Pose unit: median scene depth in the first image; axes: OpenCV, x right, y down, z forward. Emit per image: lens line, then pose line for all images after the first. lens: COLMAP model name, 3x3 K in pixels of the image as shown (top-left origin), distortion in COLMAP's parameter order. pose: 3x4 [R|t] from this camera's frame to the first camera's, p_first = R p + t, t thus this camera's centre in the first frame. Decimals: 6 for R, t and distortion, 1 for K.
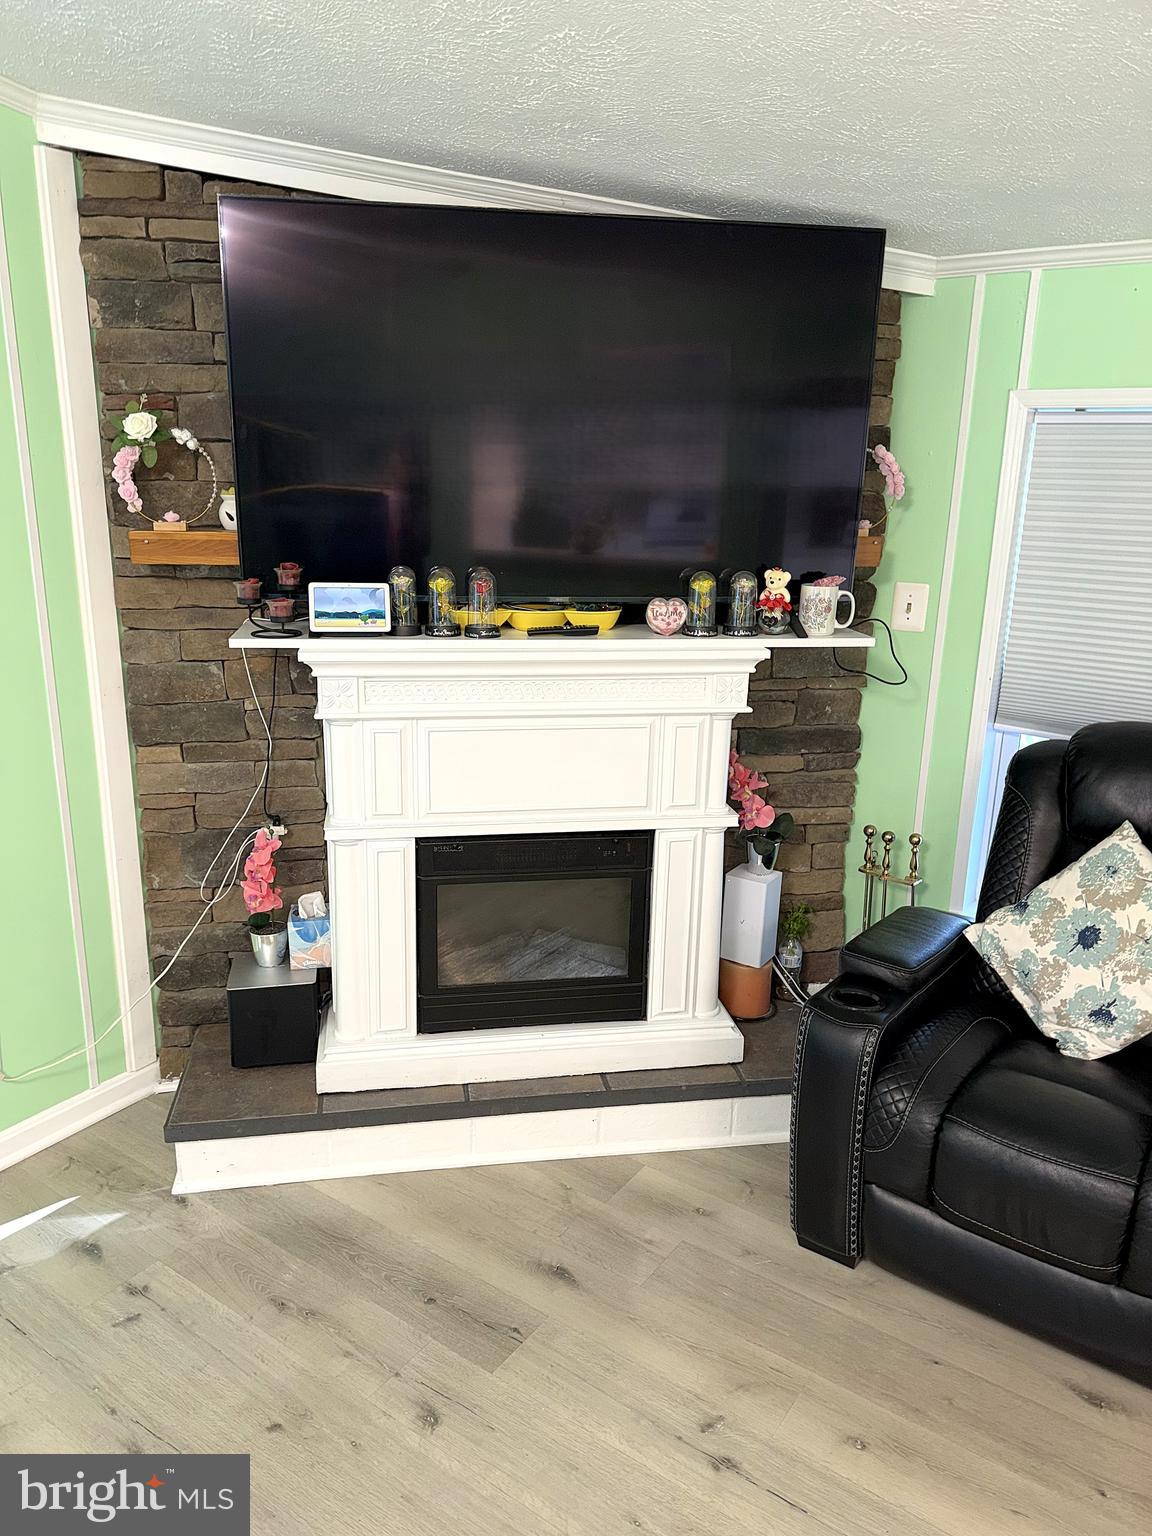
lens RADIAL K [[1086.7, 0, 570.5], [0, 1086.7, 767.5], [0, 0, 1]] dist [0.040845, -0.059550]
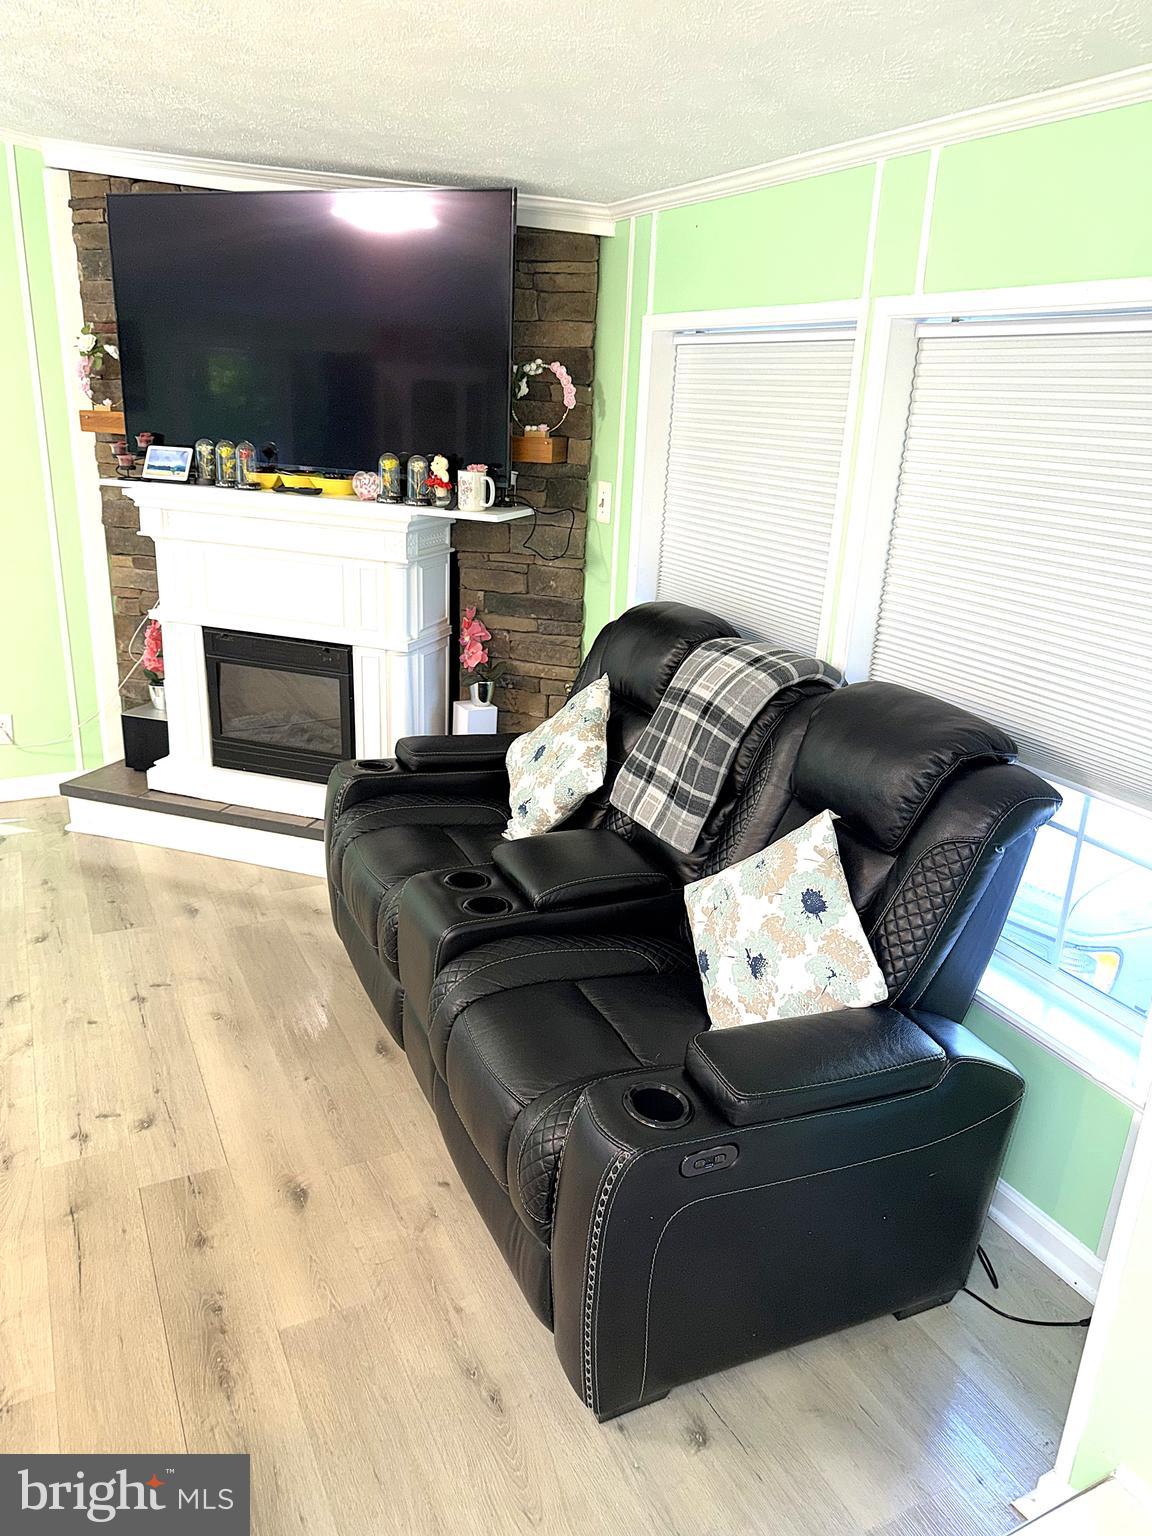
lens RADIAL K [[1086.7, 0, 585.0], [0, 1086.7, 769.3], [0, 0, 1]] dist [0.040845, -0.059550]
pose [[0.882111, 0.171365, -0.438765, 0.986203], [-0.154079, 0.985206, 0.075019, 0.064865], [0.445130, 0.001429, 0.895465, -0.097511]]
